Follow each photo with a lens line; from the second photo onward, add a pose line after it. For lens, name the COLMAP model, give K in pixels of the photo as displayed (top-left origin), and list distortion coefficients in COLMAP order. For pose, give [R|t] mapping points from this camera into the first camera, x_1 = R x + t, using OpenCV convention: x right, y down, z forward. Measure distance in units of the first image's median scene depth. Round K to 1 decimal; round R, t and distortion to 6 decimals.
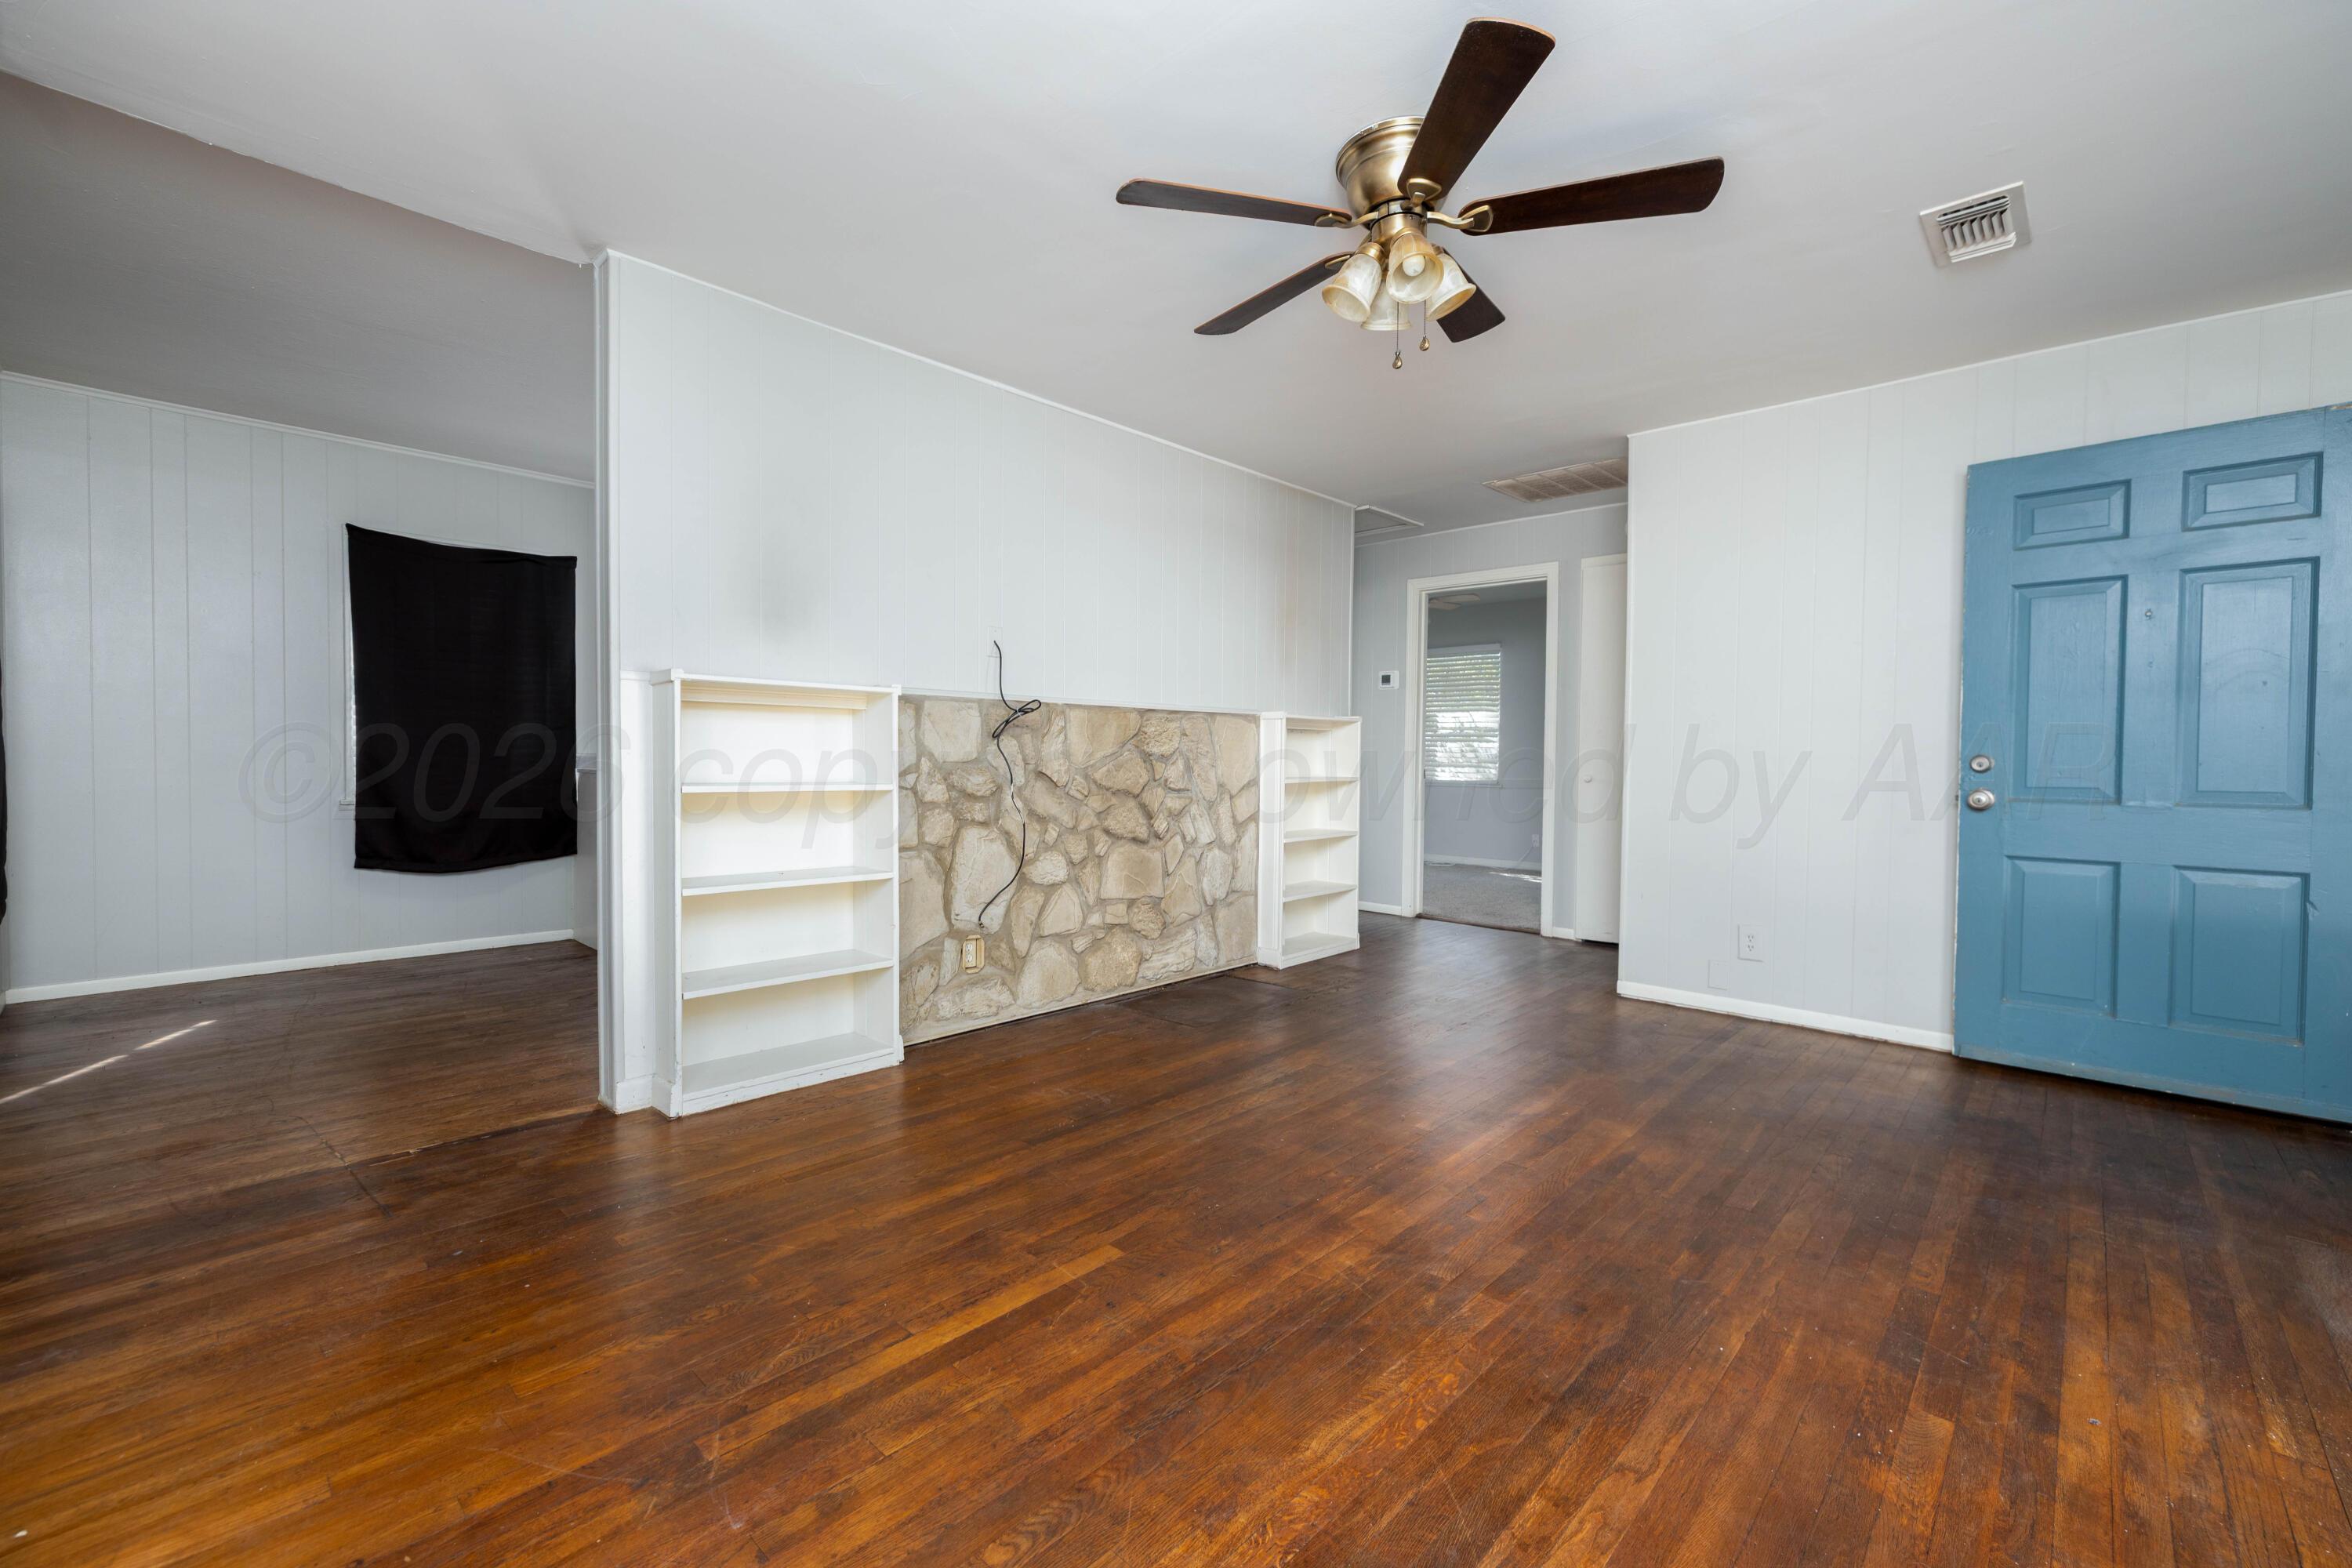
lens RADIAL K [[985.8, 0, 1160.2], [0, 985.8, 773.6], [0, 0, 1]] dist [0.000751, 0.000548]
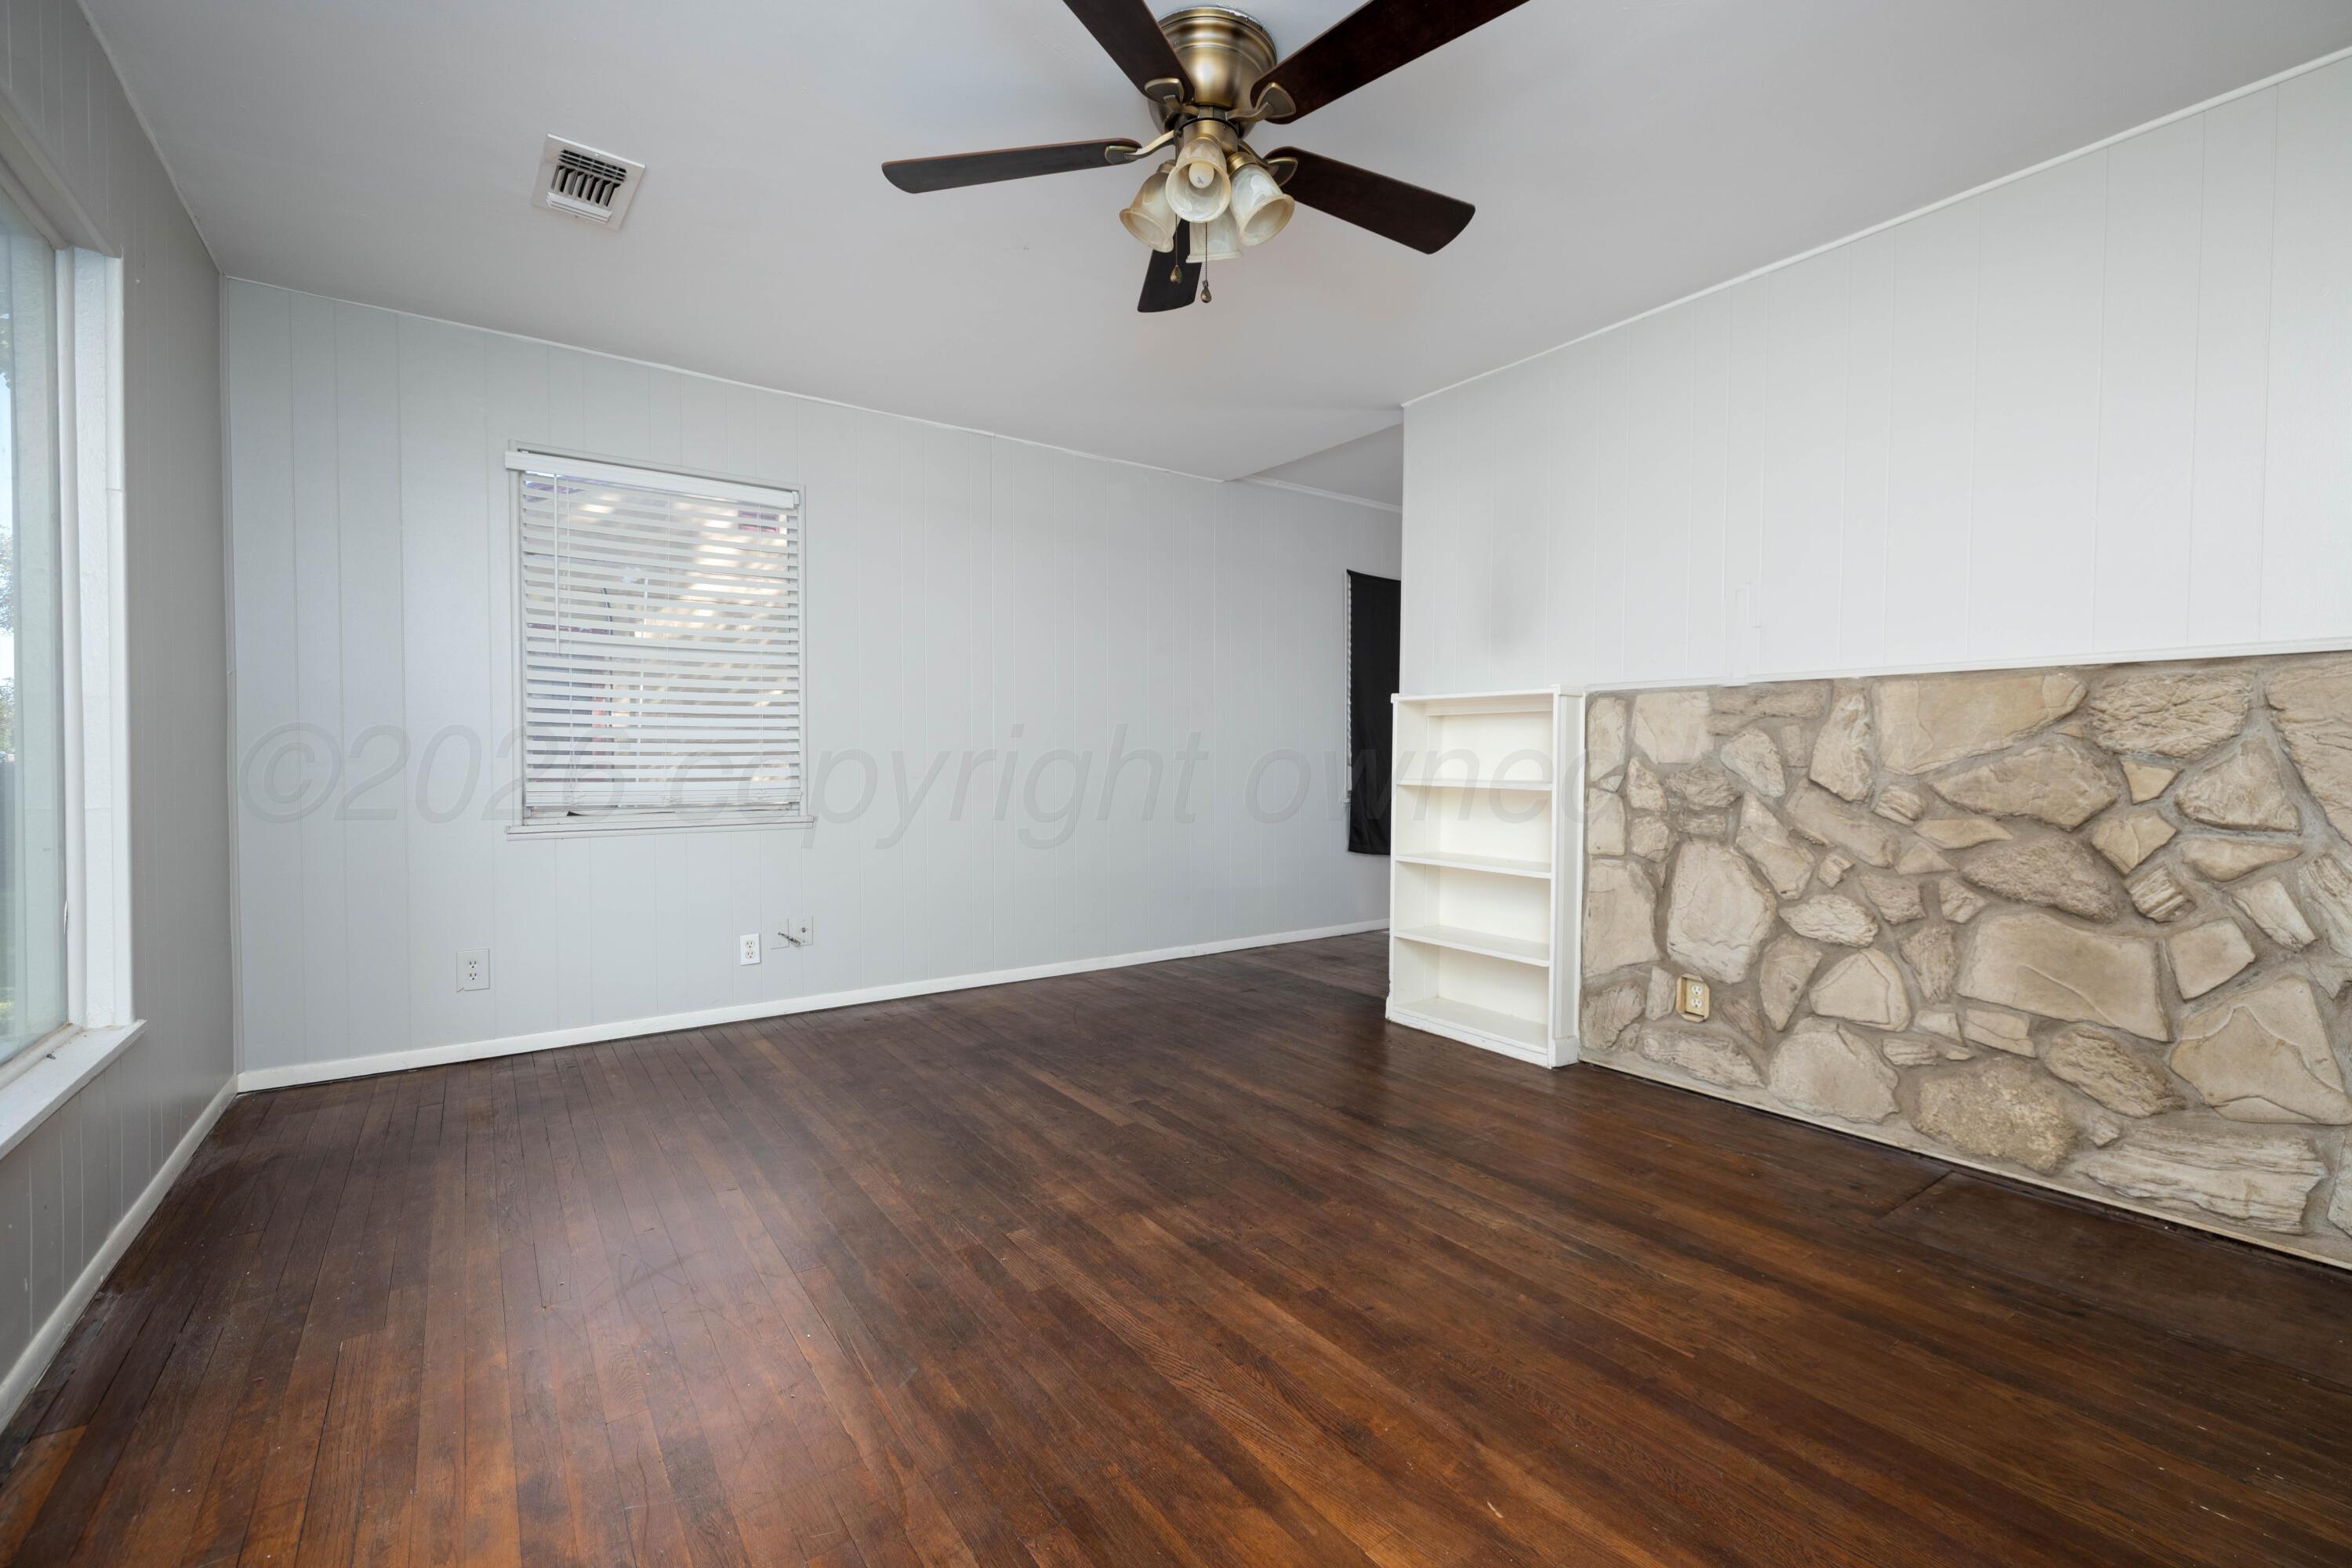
lens RADIAL K [[985.8, 0, 1171.3], [0, 985.8, 775.8], [0, 0, 1]] dist [0.000751, 0.000548]
pose [[-0.188143, 0.010146, -0.982089, 0.692061], [-0.021338, 0.999668, 0.014416, -0.004114], [0.981910, 0.023668, -0.187864, 0.720556]]
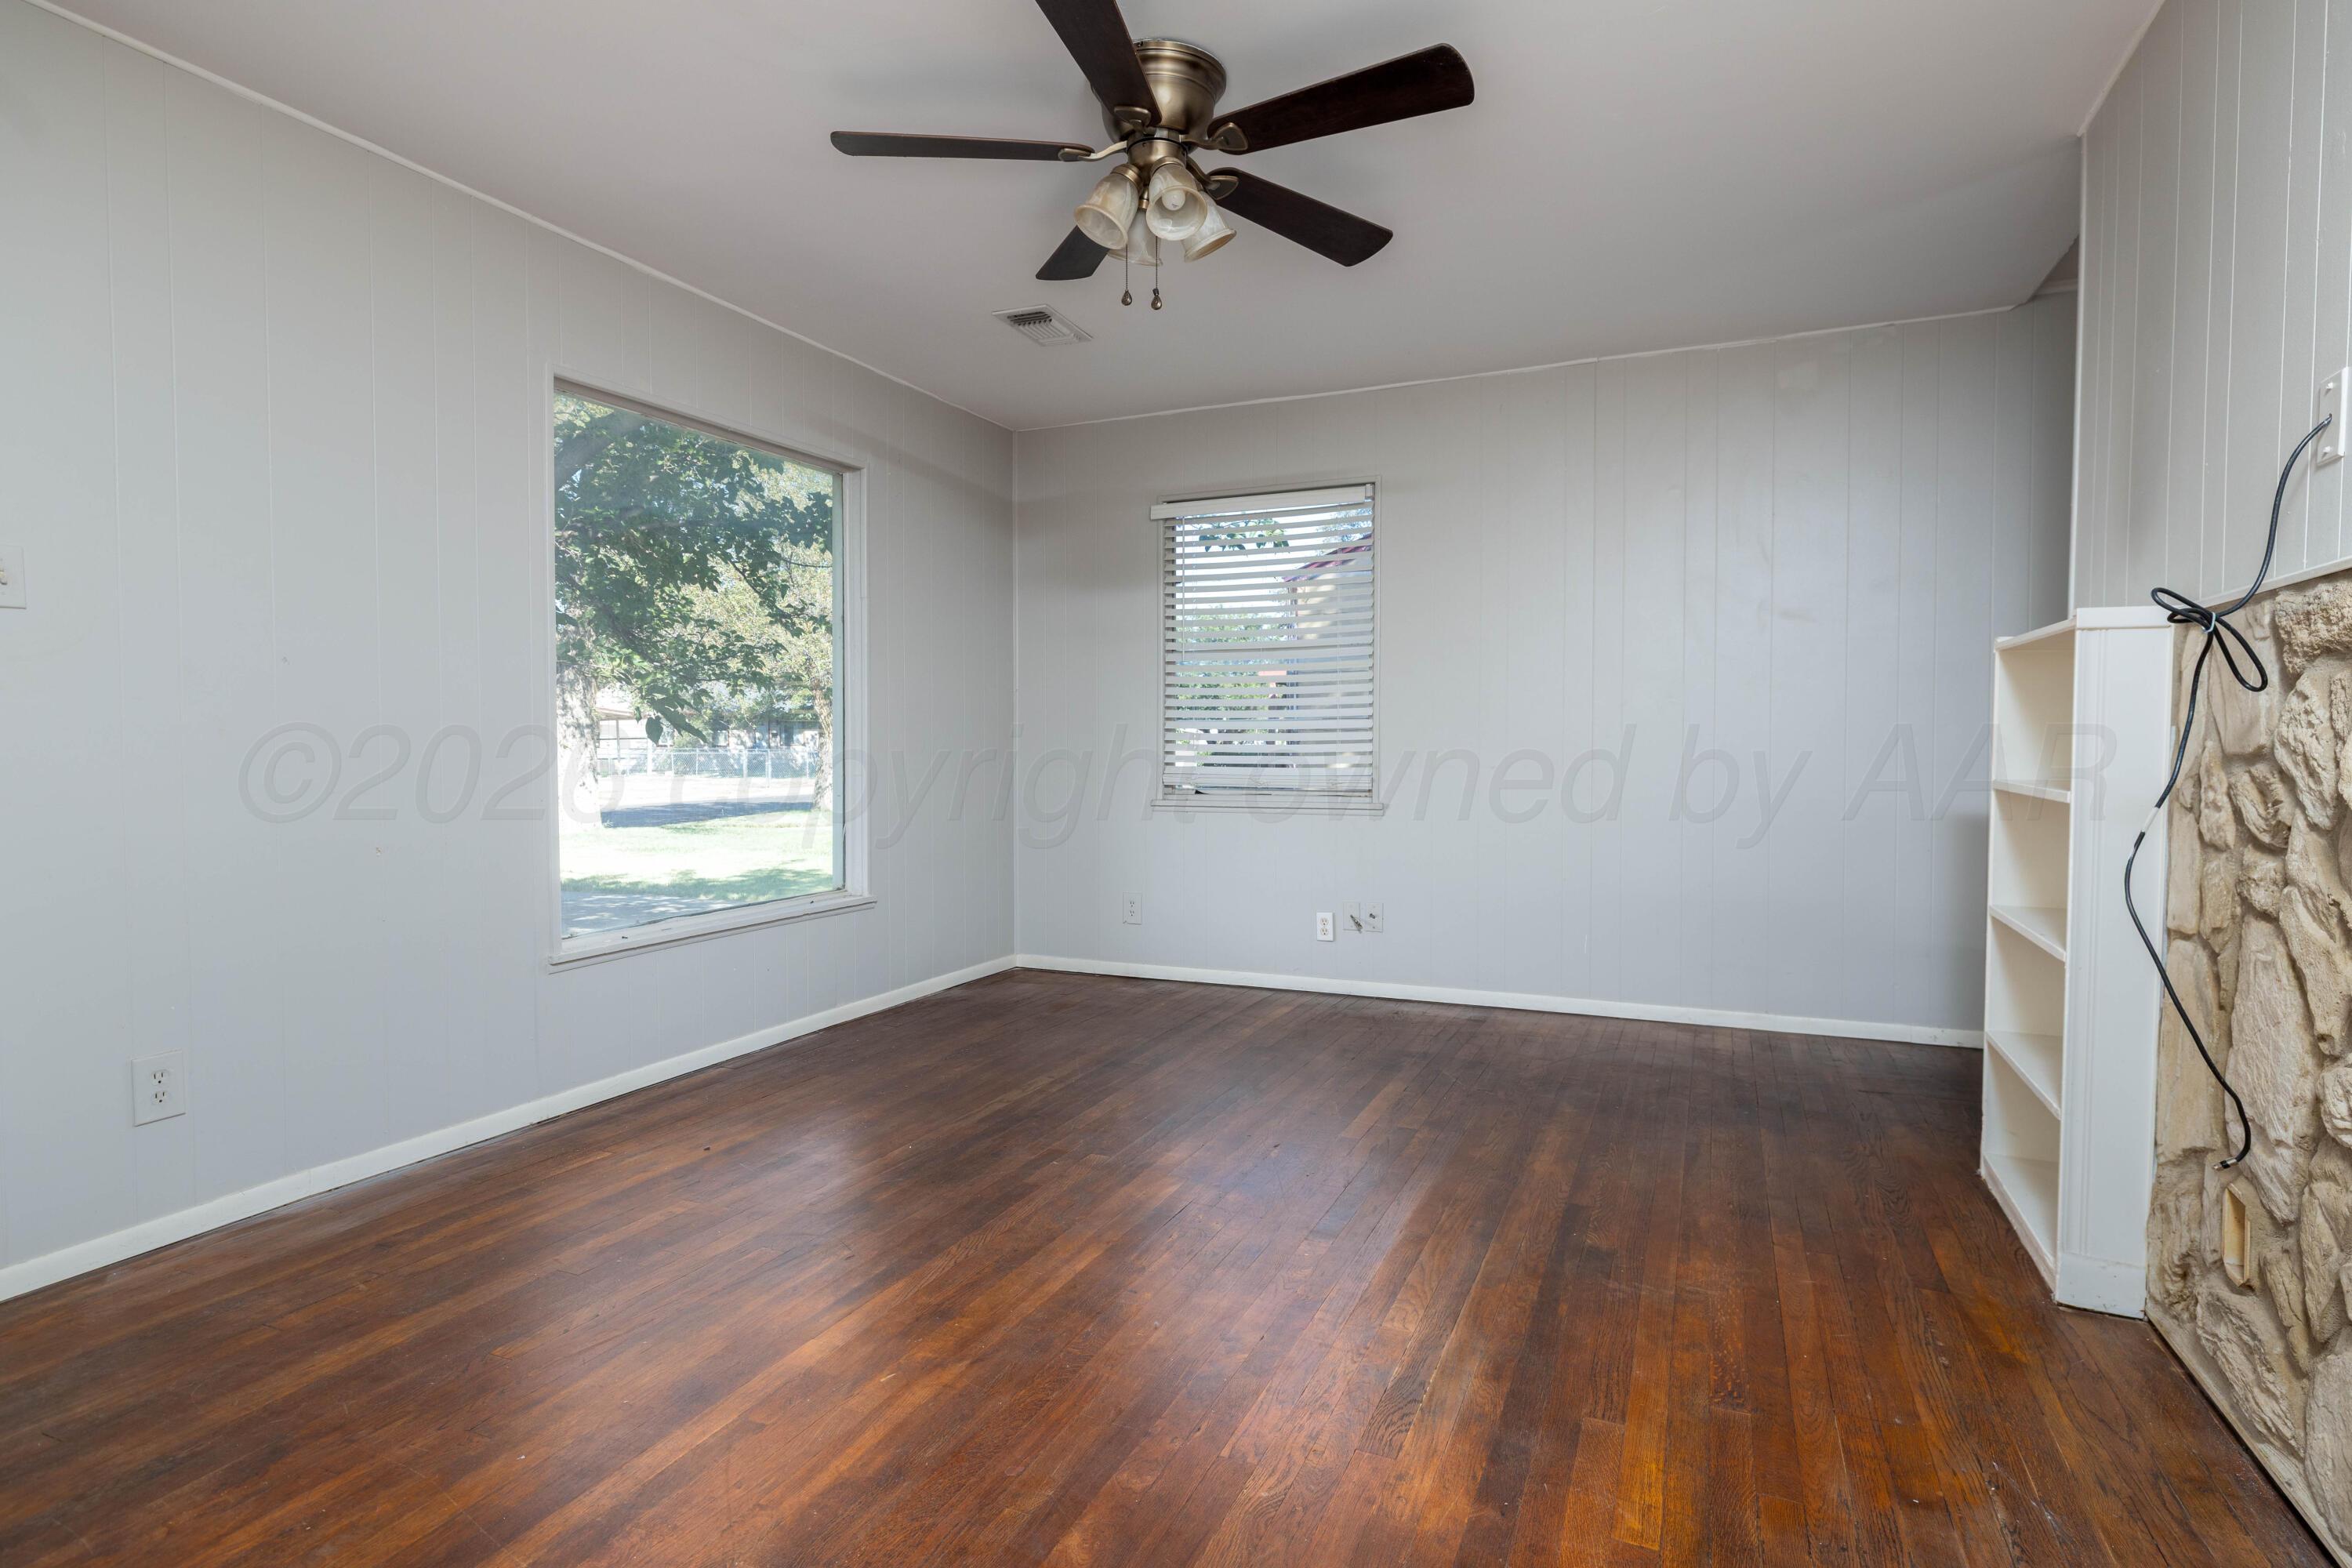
lens RADIAL K [[1221.6, 0, 1174.3], [0, 1221.6, 790.1], [0, 0, 1]] dist [0.001345, 0.000291]
pose [[-0.940784, 0.005890, -0.338955, 0.378760], [-0.012227, 0.998609, 0.051289, -0.016601], [0.338785, 0.052396, -0.939404, 1.304344]]
